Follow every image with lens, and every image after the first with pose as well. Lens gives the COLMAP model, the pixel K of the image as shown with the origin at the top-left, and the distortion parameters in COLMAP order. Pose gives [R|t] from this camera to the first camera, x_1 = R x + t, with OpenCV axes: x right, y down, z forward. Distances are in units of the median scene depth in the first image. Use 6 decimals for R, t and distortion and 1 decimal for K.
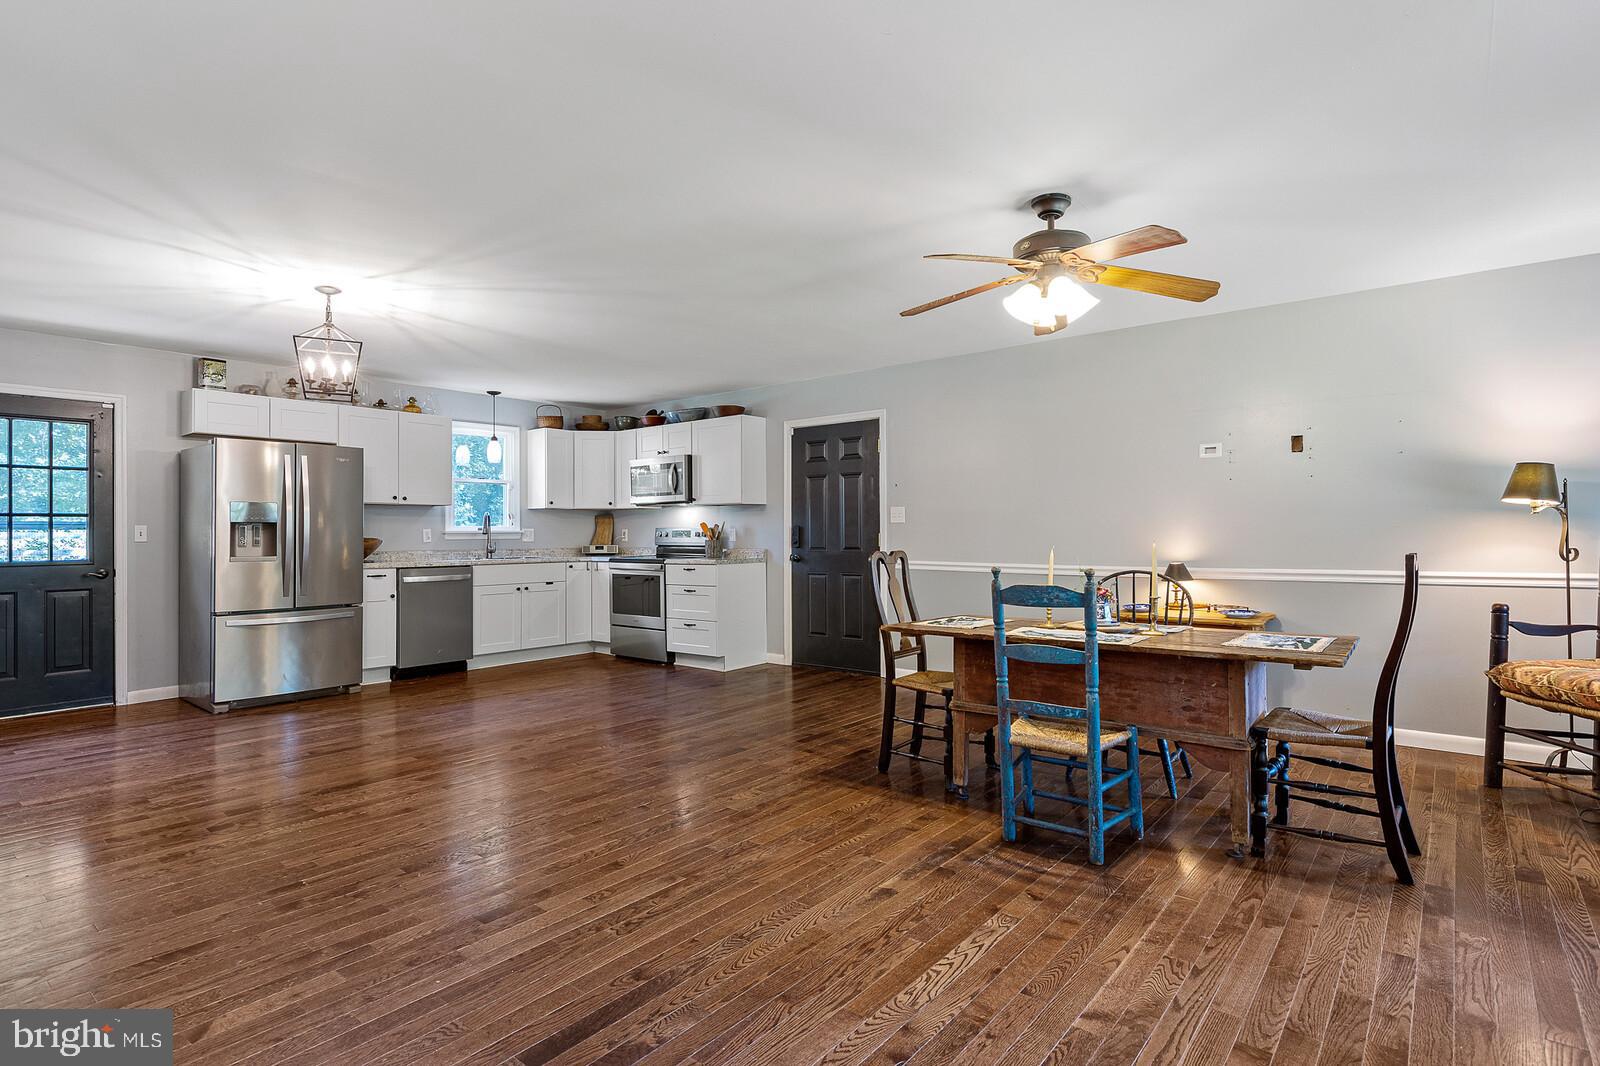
lens RADIAL K [[819.2, 0, 816.4], [0, 819.2, 523.7], [0, 0, 1]] dist [0.002924, -0.000581]
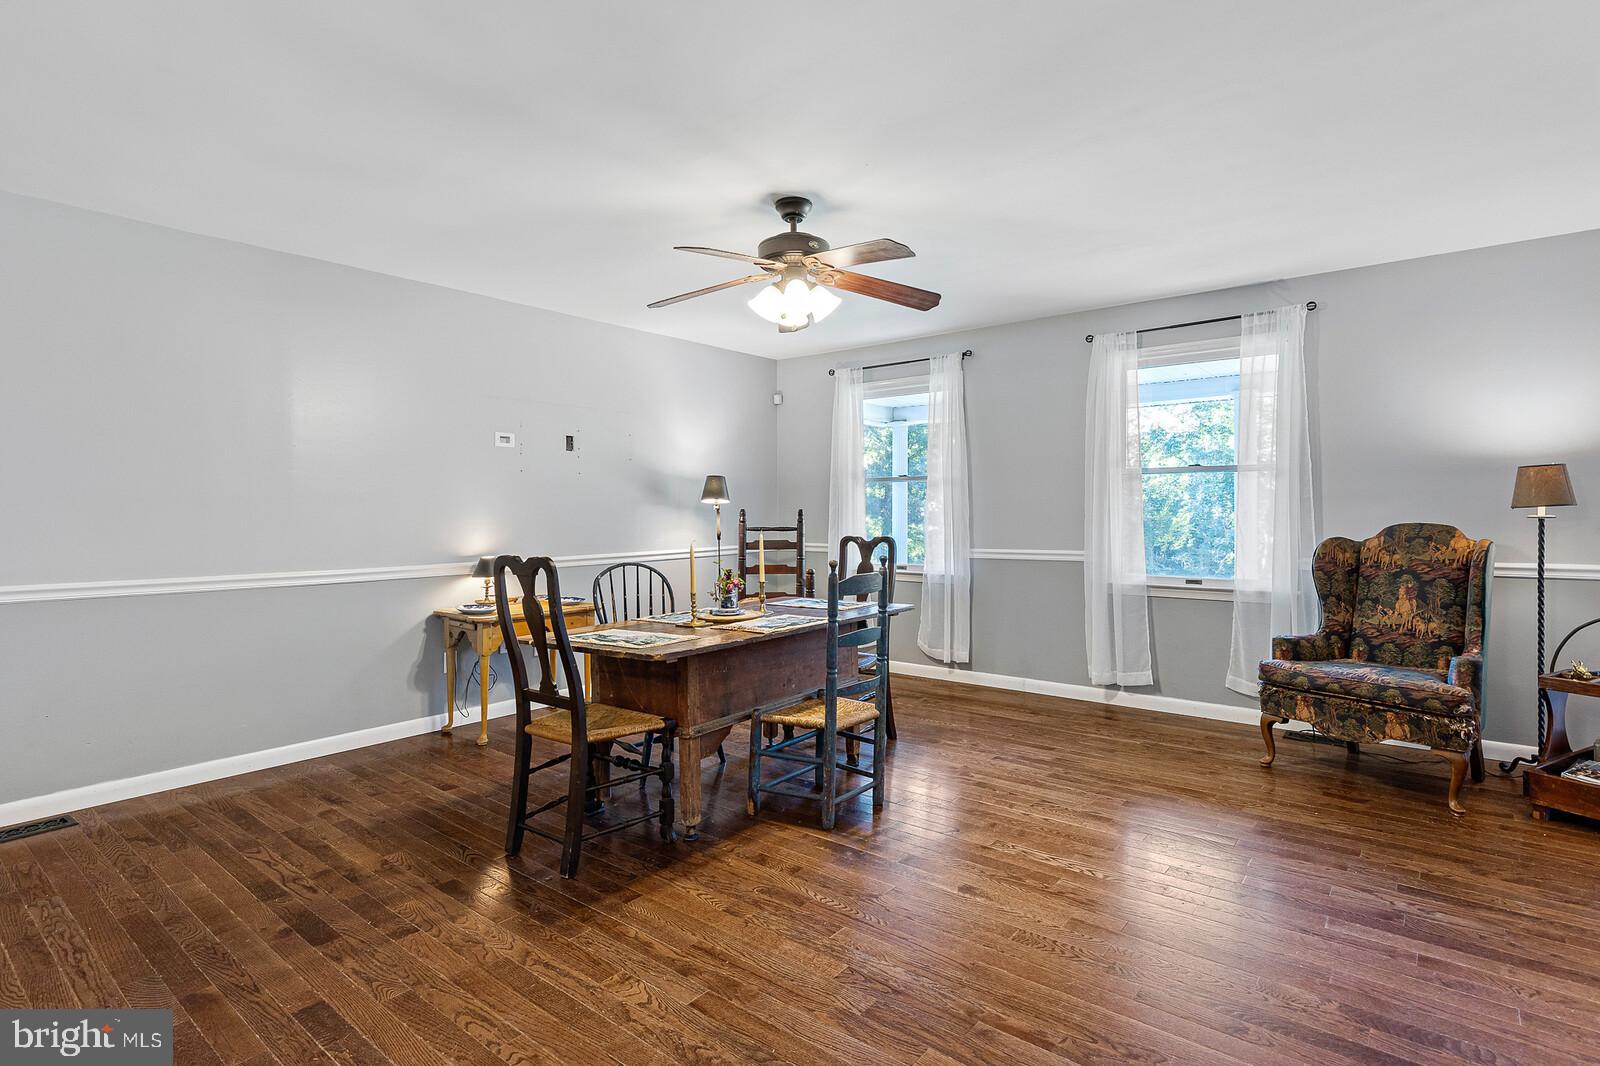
lens RADIAL K [[819.2, 0, 776.8], [0, 819.2, 524.7], [0, 0, 1]] dist [0.002924, -0.000581]
pose [[0.000274, -0.010052, 0.999949, -0.720306], [-0.006280, 0.999930, 0.010053, -0.000585], [-0.999980, -0.006282, 0.000211, 0.983950]]
